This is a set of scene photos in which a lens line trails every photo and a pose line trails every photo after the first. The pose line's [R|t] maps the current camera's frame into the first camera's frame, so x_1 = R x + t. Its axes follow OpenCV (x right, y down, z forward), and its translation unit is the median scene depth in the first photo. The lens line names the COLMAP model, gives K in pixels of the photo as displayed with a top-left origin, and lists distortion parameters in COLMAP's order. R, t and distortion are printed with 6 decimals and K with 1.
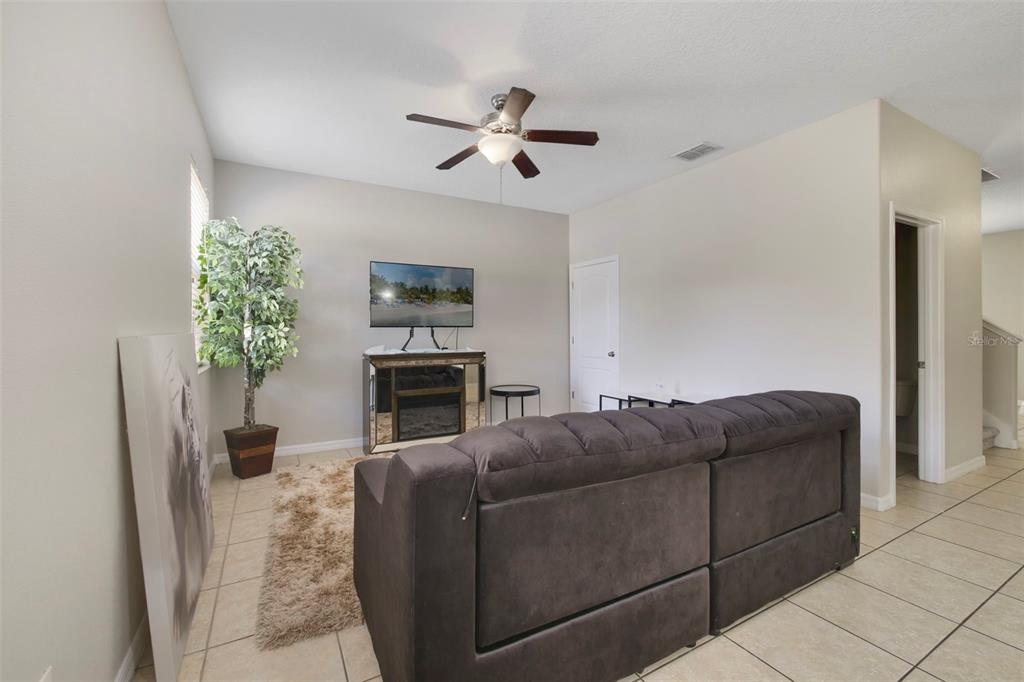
lens RADIAL K [[433.1, 0, 508.9], [0, 433.1, 337.8], [0, 0, 1]] dist [-0.000119, 0.000008]
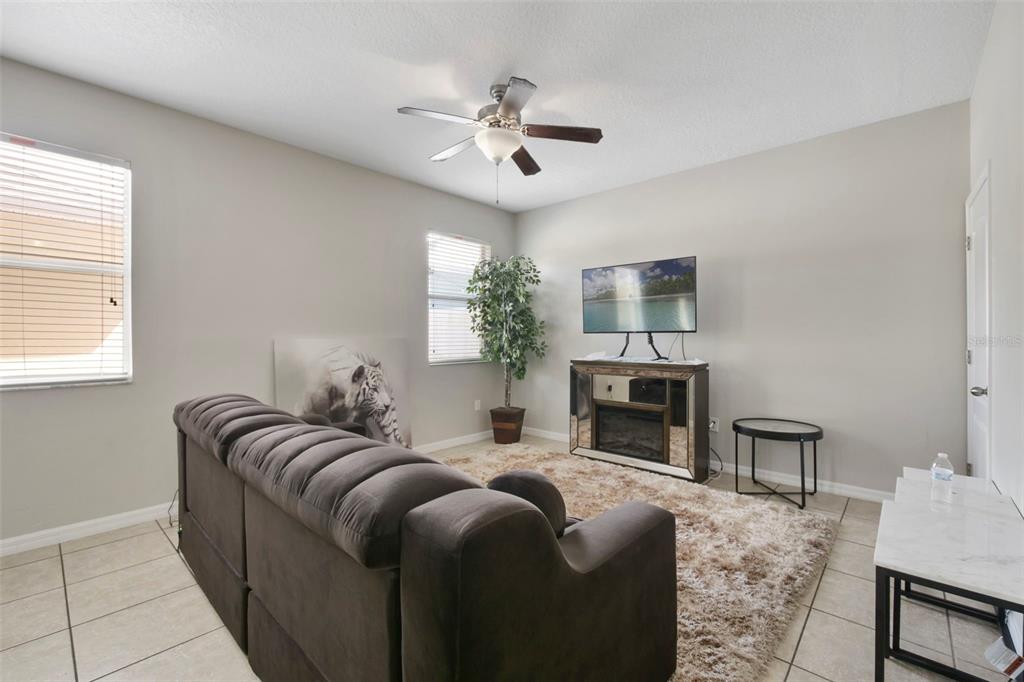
lens RADIAL K [[433.1, 0, 508.9], [0, 433.1, 337.8], [0, 0, 1]] dist [-0.000119, 0.000008]
pose [[0.311229, 0.011660, -0.950263, 0.578522], [-0.018015, 0.999817, 0.006367, -0.015783], [0.950164, 0.015137, 0.311382, 0.477943]]
